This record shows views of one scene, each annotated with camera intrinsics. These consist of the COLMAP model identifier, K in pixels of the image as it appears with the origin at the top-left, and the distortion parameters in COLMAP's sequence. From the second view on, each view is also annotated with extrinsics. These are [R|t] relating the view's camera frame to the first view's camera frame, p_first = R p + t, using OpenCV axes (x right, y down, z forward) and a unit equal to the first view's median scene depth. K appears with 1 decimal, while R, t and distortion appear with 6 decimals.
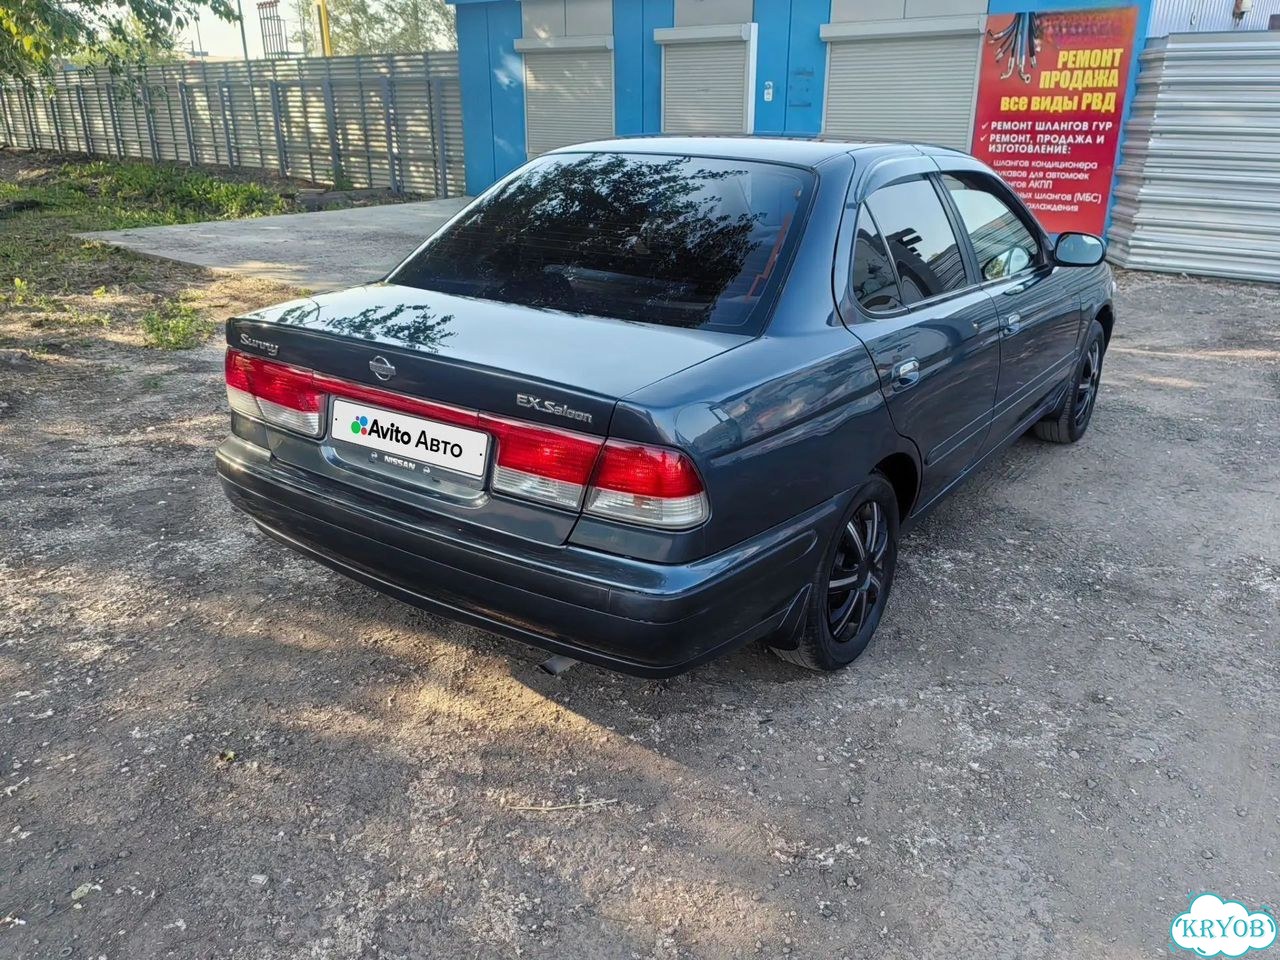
lens RADIAL K [[1009.5, 0, 631.6], [0, 1009.5, 485.4], [0, 0, 1]] dist [0.048018, -0.013655]
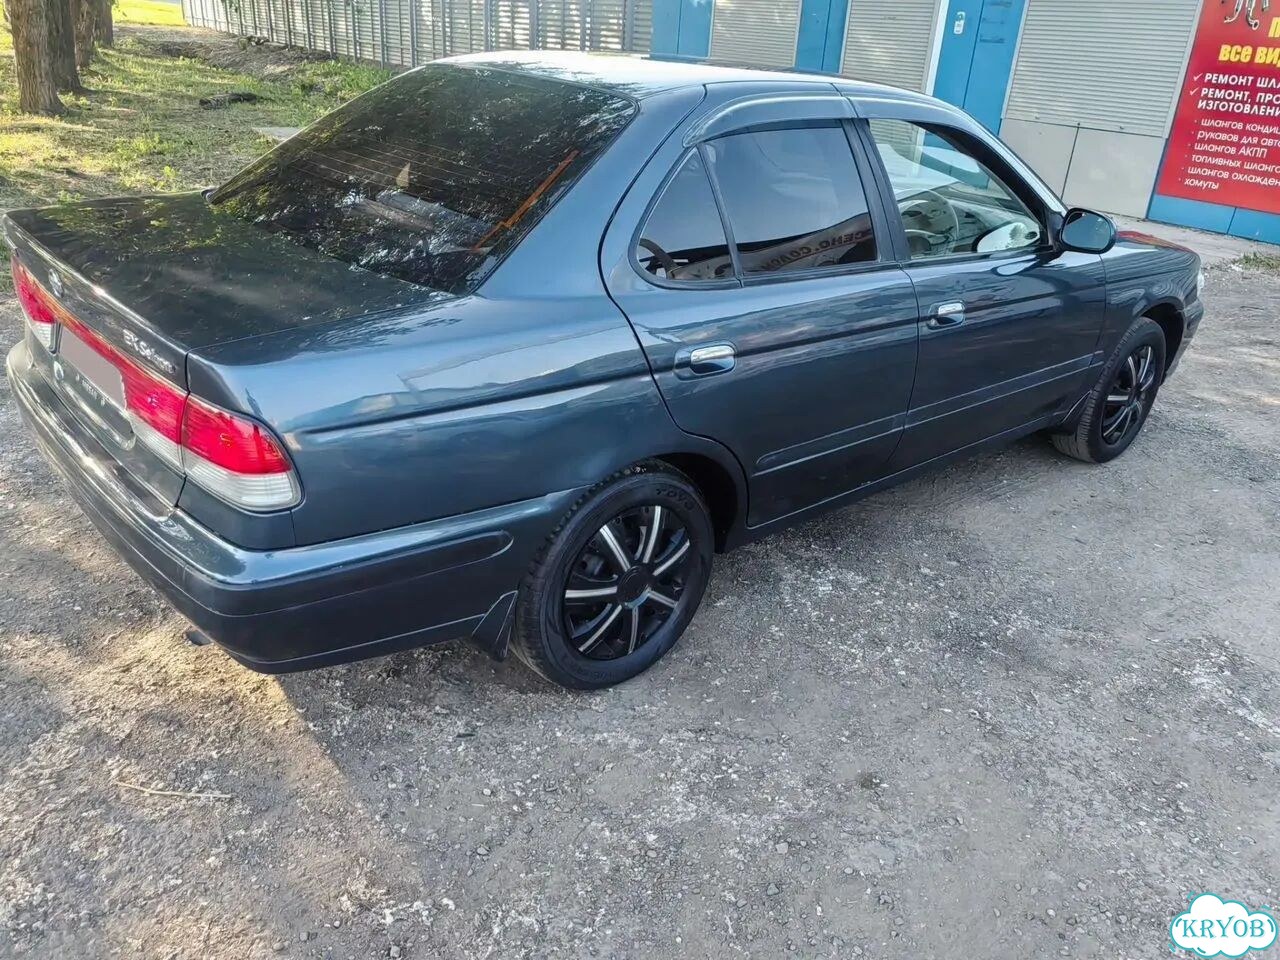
lens RADIAL K [[1009.5, 0, 638.4], [0, 1009.5, 484.2], [0, 0, 1]] dist [0.048018, -0.013655]
pose [[0.971186, 0.144410, -0.189590, 0.214328], [-0.132505, 0.988409, 0.074099, -0.034929], [0.198093, -0.046842, 0.979063, 0.094169]]
